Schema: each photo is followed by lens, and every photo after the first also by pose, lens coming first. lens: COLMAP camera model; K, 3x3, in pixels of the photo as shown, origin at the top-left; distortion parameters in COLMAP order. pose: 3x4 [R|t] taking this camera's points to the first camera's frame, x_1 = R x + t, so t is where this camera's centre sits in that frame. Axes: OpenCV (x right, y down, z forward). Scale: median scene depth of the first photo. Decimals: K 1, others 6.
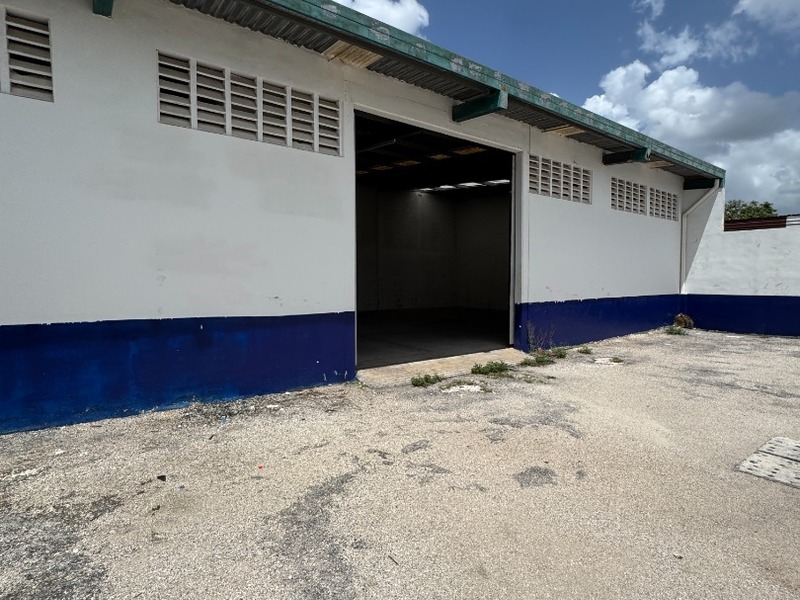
lens RADIAL K [[445.9, 0, 453.5], [0, 445.9, 297.6], [0, 0, 1]] dist [-0.003271, -0.001046]
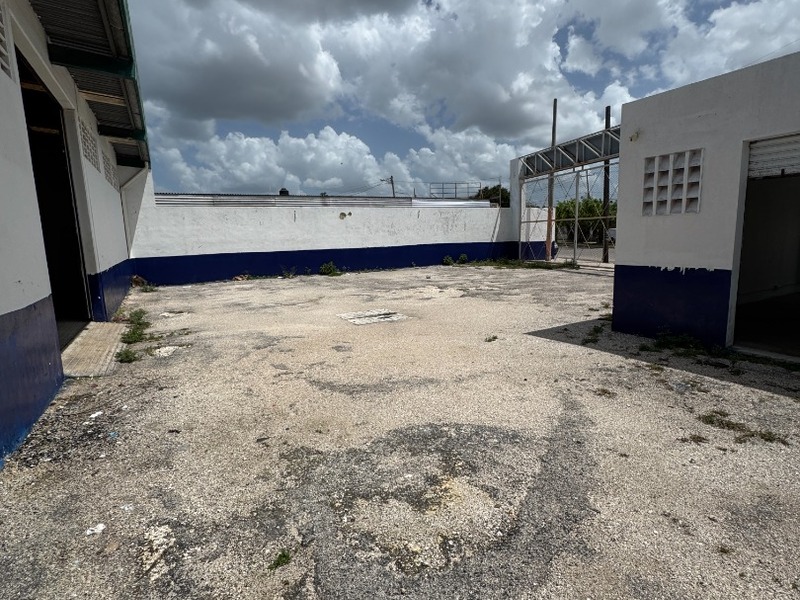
lens RADIAL K [[427.1, 0, 400.0], [0, 427.1, 300.0], [0, 0, 1]] dist [-0.000318, -0.000138]
pose [[0.129118, -0.153419, 0.979689, -0.676347], [0.069525, 0.986929, 0.145390, -0.018854], [-0.989189, 0.049340, 0.138097, 0.227841]]
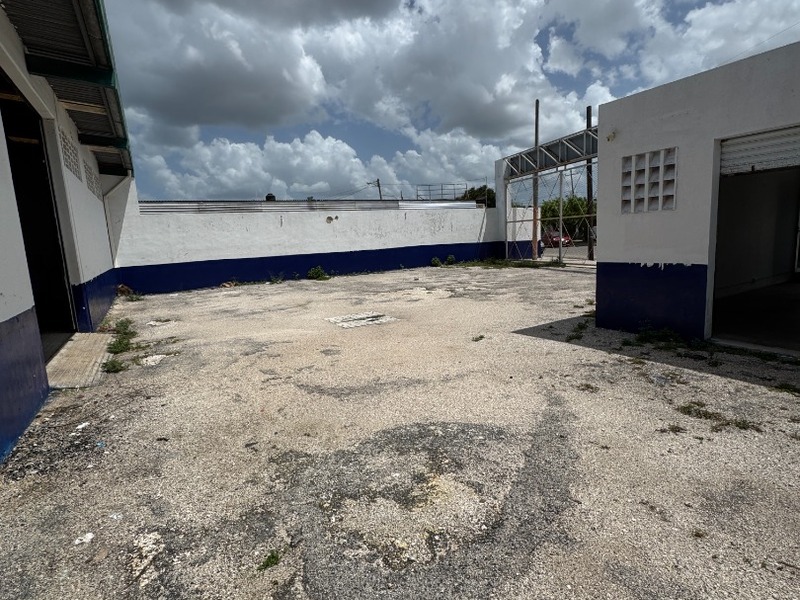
lens RADIAL K [[427.1, 0, 400.0], [0, 427.1, 300.0], [0, 0, 1]] dist [-0.000318, -0.000138]
pose [[0.102817, -0.151308, 0.983125, -0.682889], [0.092623, 0.985525, 0.141991, -0.019187], [-0.990379, 0.076461, 0.115343, 0.220111]]
